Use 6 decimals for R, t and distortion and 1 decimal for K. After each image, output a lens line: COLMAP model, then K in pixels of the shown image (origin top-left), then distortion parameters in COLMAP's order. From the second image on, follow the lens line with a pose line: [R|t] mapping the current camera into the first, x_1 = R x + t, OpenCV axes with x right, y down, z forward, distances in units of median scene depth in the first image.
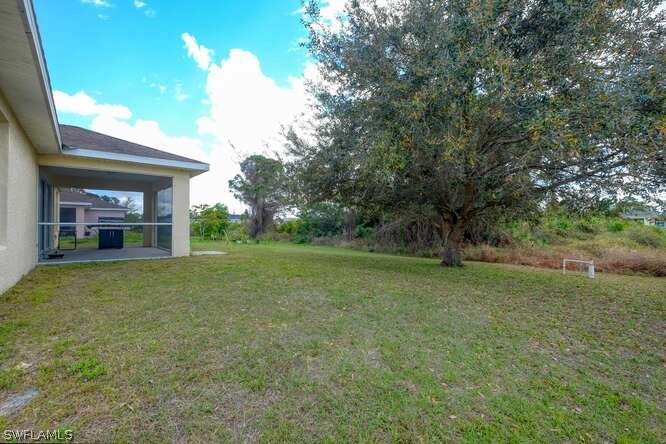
lens RADIAL K [[295.5, 0, 329.3], [0, 295.5, 219.4], [0, 0, 1]] dist [-0.000904, -0.000603]
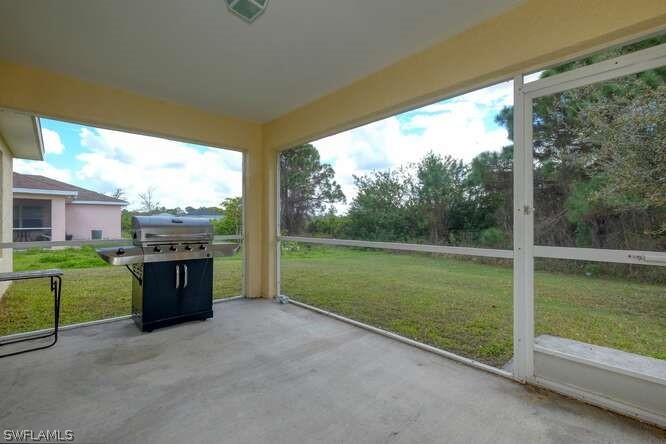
lens RADIAL K [[295.5, 0, 329.3], [0, 295.5, 219.4], [0, 0, 1]] dist [-0.000904, -0.000603]
pose [[0.998711, 0.001350, 0.050747, -0.216032], [-0.001976, 0.999923, 0.012286, -0.004795], [-0.050727, -0.012370, 0.998636, 0.248699]]
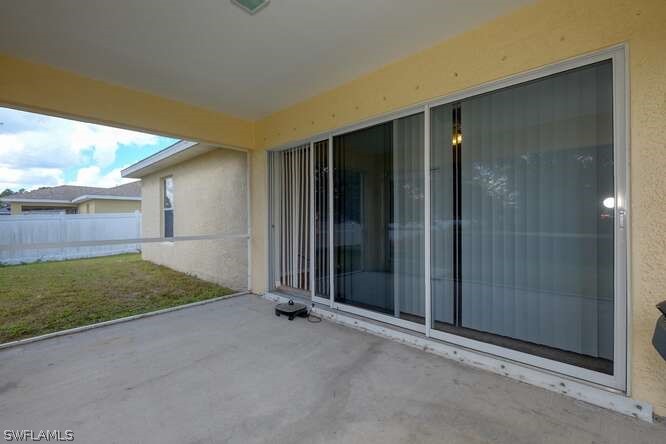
lens RADIAL K [[295.5, 0, 329.3], [0, 295.5, 219.4], [0, 0, 1]] dist [-0.000904, -0.000603]
pose [[-0.992492, 0.004796, -0.122218, -0.238822], [0.006752, 0.999856, -0.015590, -0.002706], [0.122125, -0.016299, -0.992381, 0.374541]]
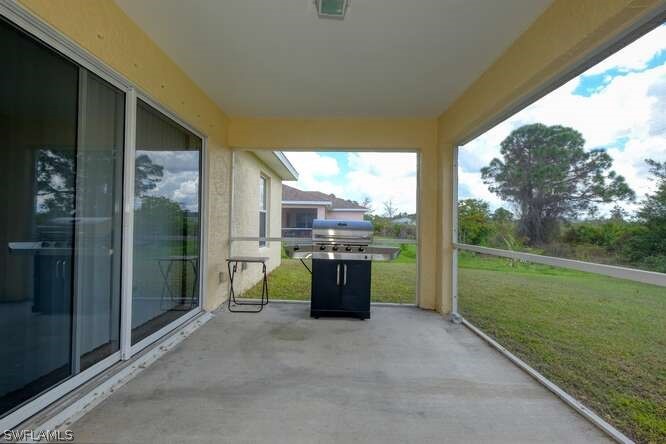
lens RADIAL K [[295.5, 0, 329.3], [0, 295.5, 219.4], [0, 0, 1]] dist [-0.000904, -0.000603]
pose [[0.753367, 0.001391, -0.657599, -0.190437], [-0.002786, 0.999996, -0.001076, -0.004491], [0.657594, 0.002643, 0.753368, 0.266631]]
